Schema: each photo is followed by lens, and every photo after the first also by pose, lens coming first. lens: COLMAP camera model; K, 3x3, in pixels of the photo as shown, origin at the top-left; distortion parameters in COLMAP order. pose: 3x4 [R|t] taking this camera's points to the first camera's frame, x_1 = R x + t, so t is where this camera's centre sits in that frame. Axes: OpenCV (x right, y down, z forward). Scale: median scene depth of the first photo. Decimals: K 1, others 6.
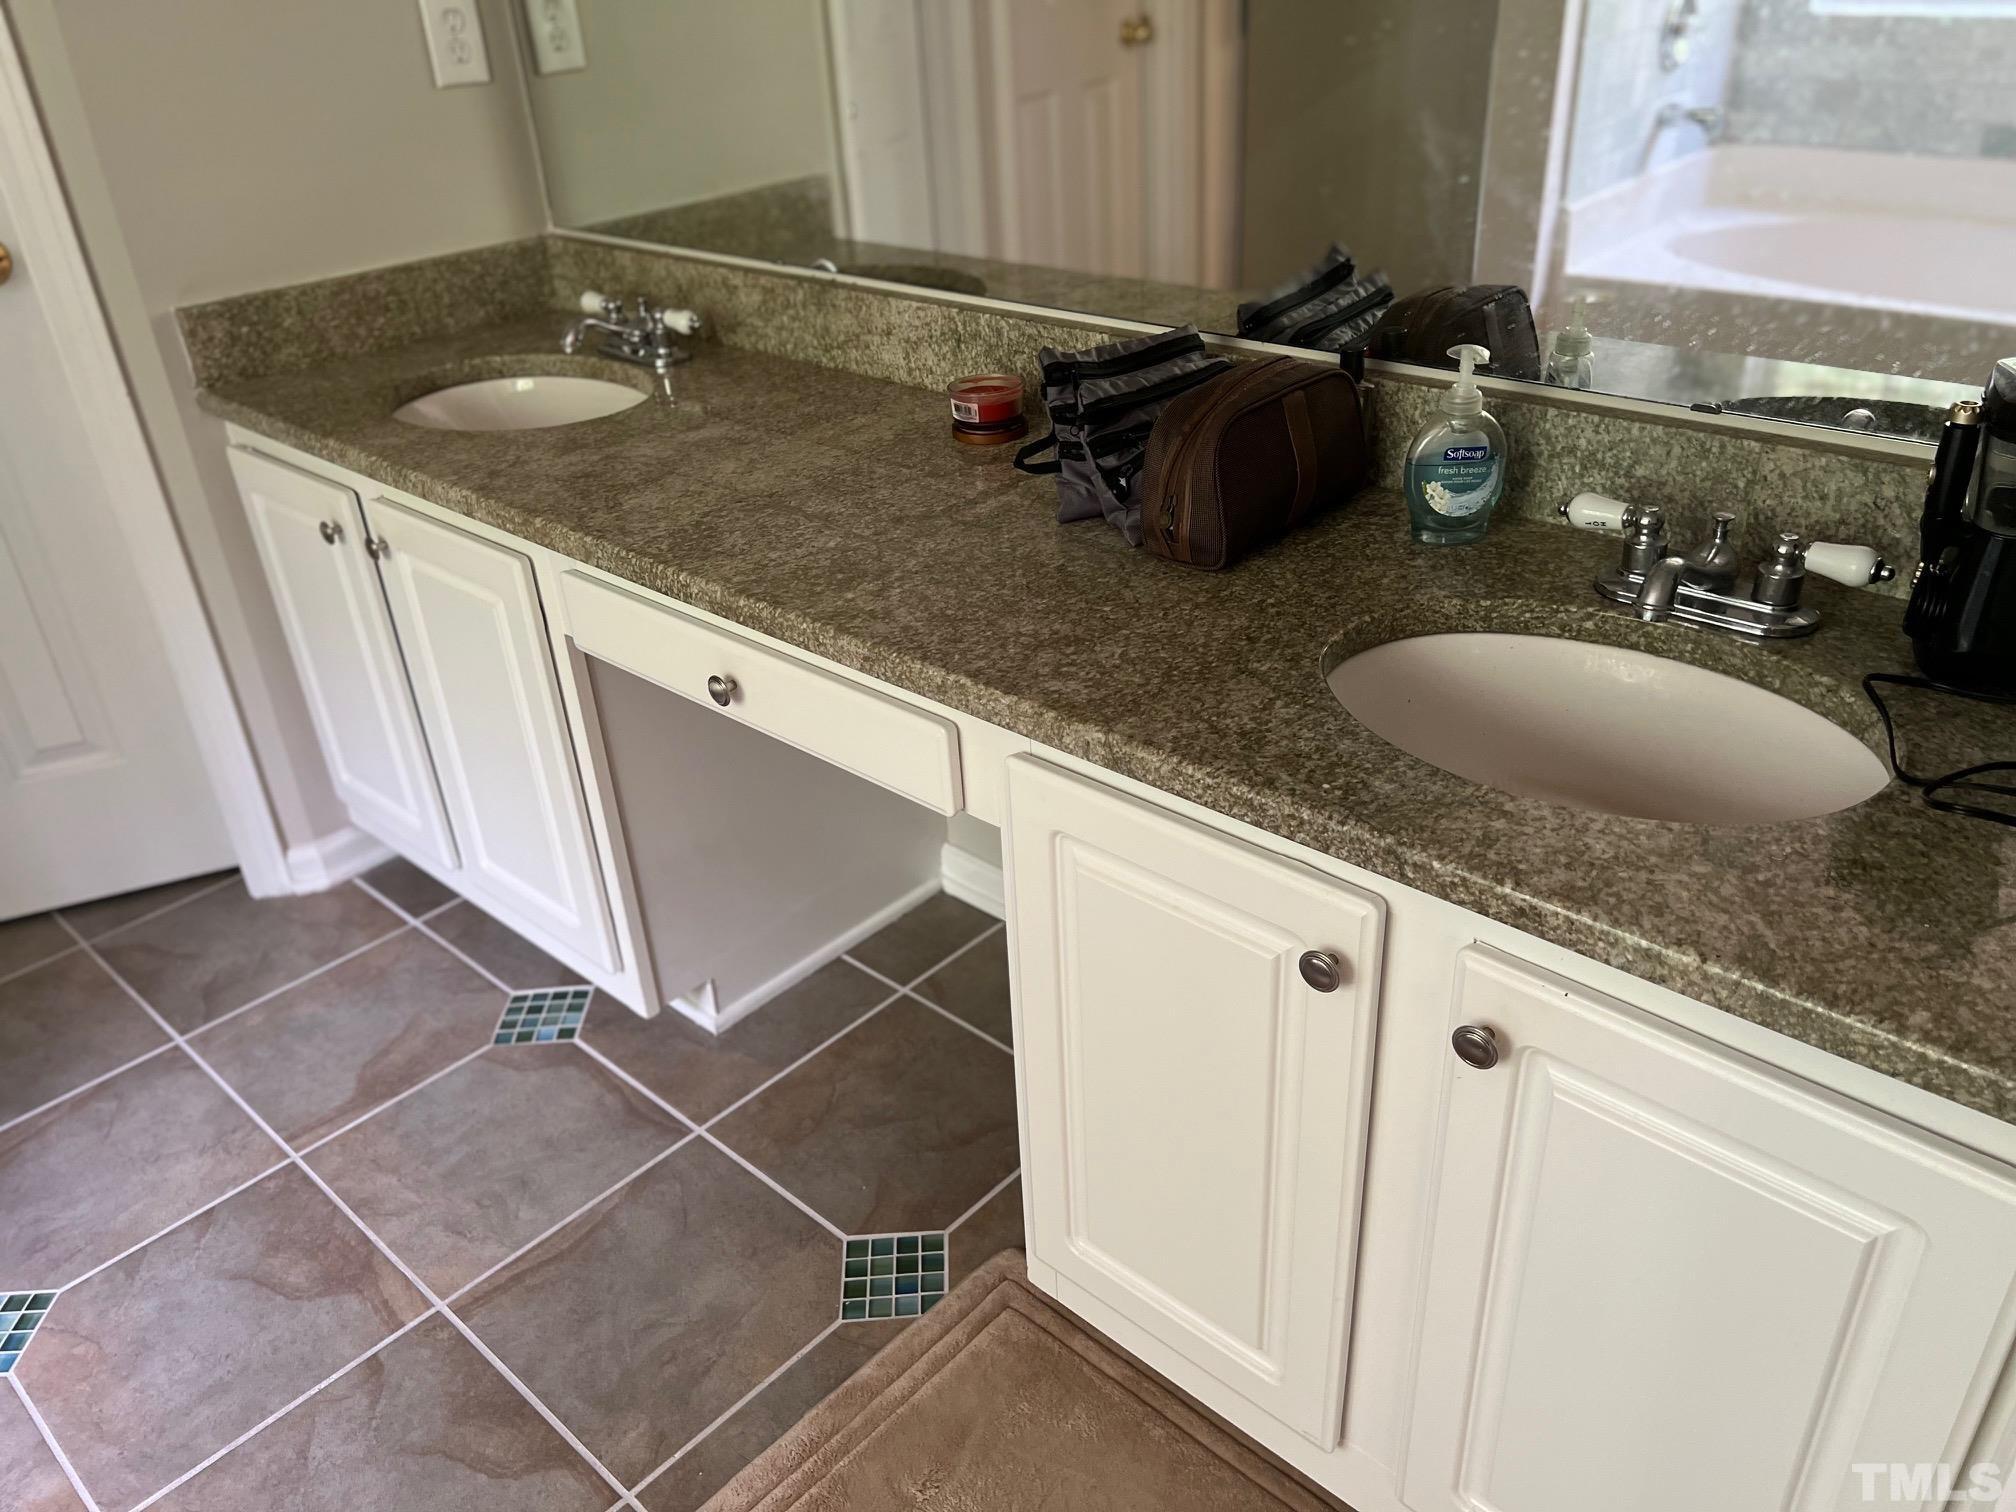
lens RADIAL K [[1527.6, 0, 1007.0], [0, 1527.6, 767.2], [0, 0, 1]] dist [-0.000027, -0.014941]
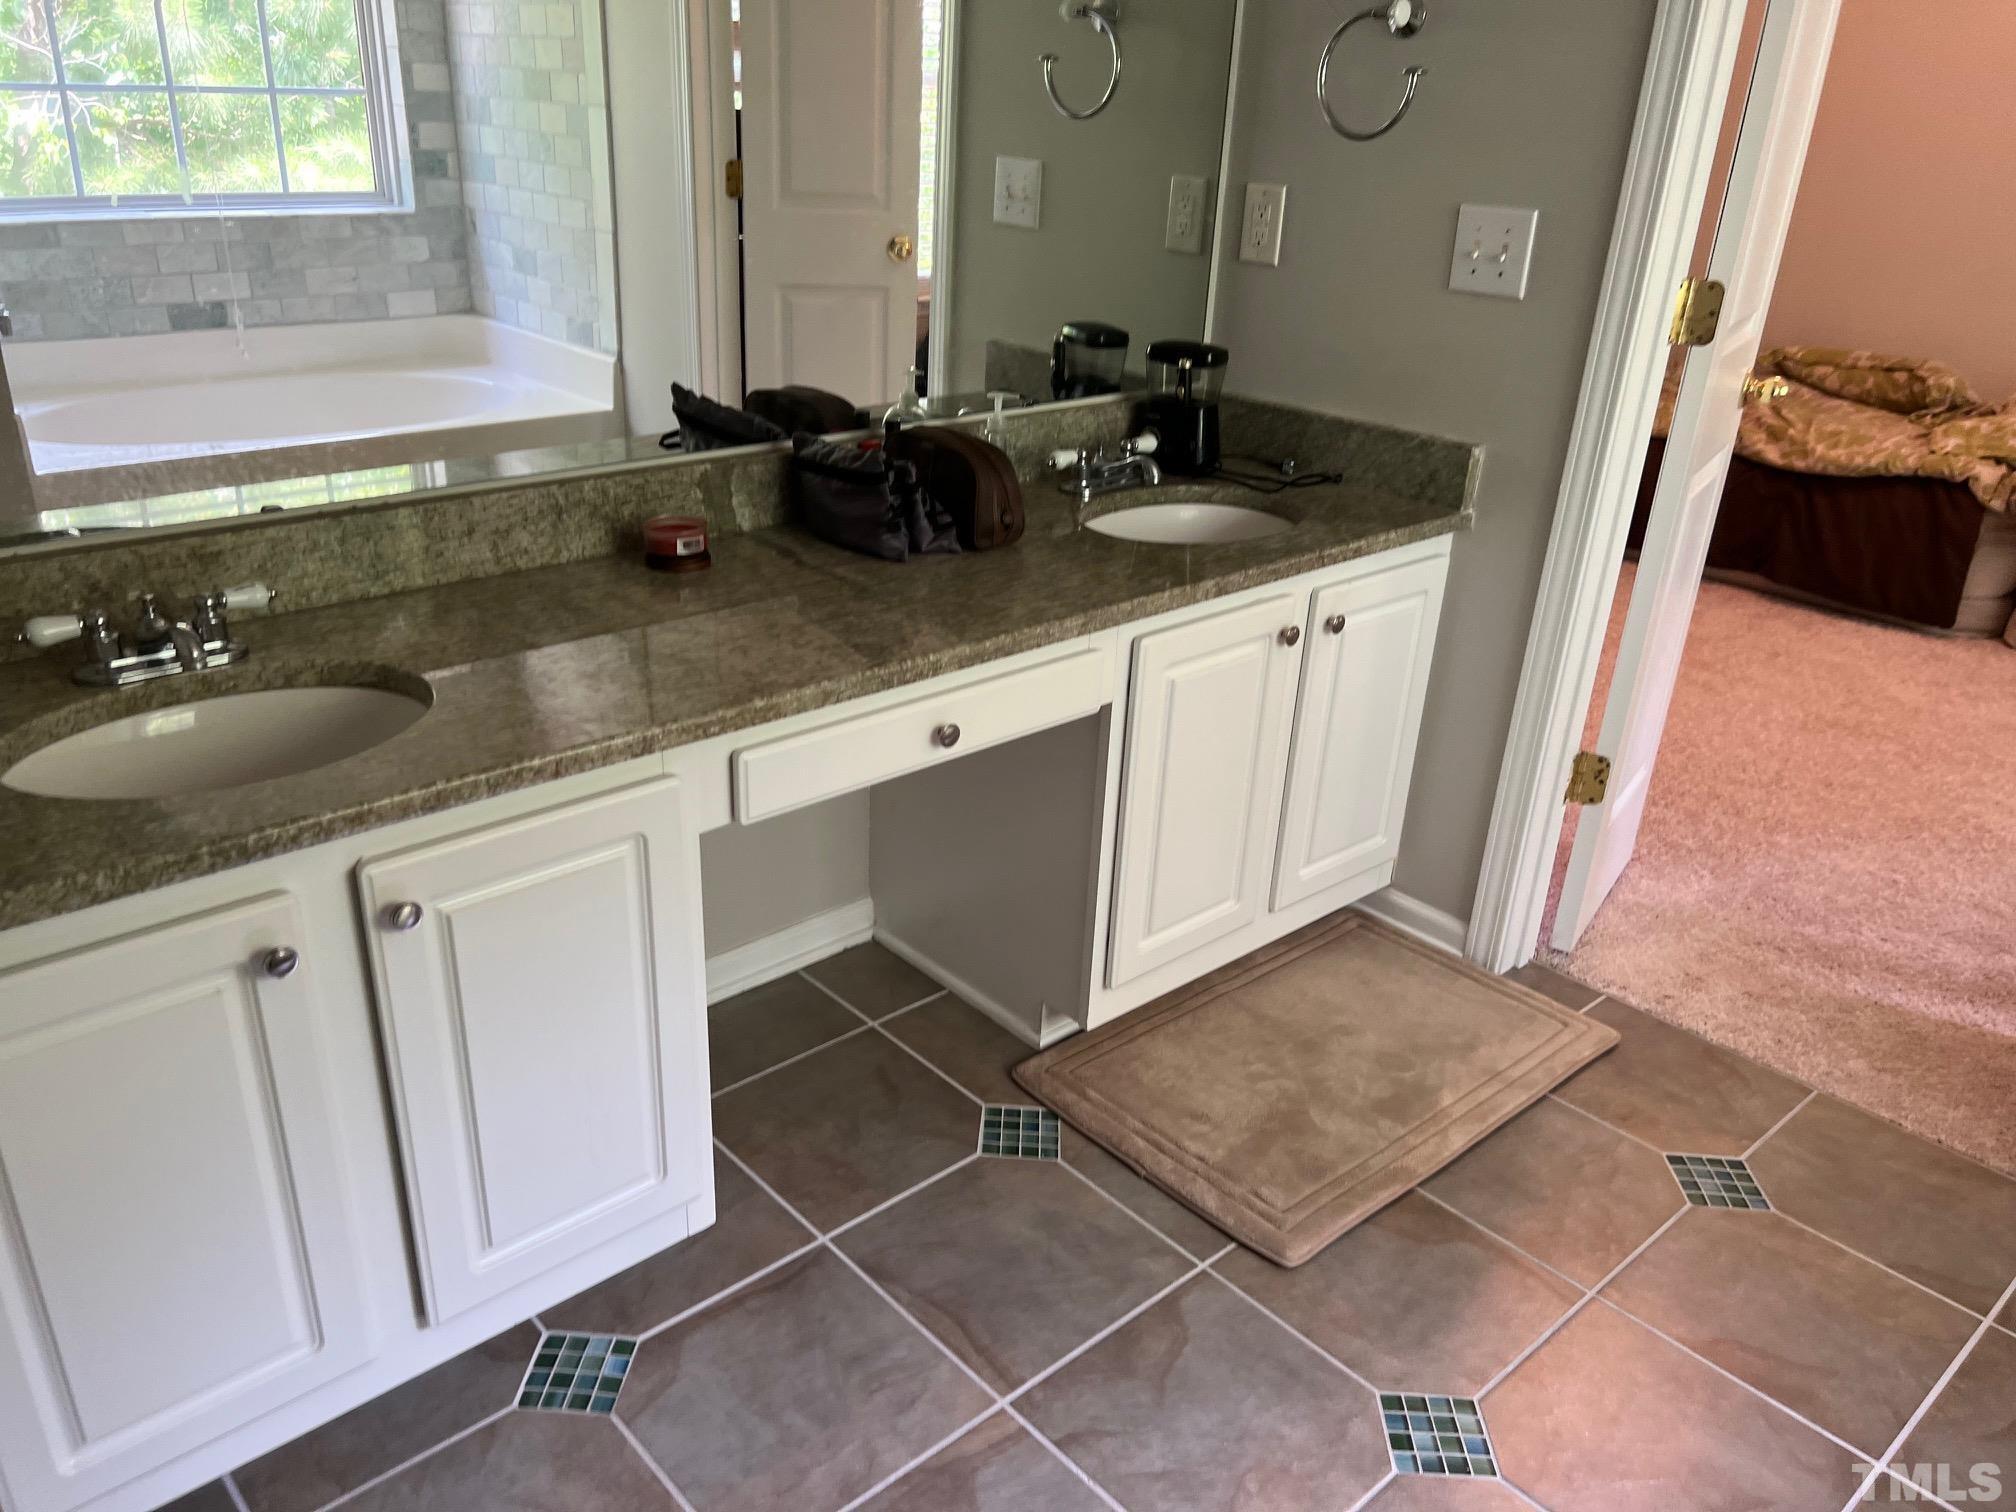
lens RADIAL K [[1527.6, 0, 1008.0], [0, 1527.6, 759.1], [0, 0, 1]] dist [-0.000027, -0.014941]
pose [[0.080263, -0.359000, 0.929880, -1.101325], [0.449180, 0.845826, 0.287778, -0.302433], [-0.889829, 0.394585, 0.229144, 0.532074]]
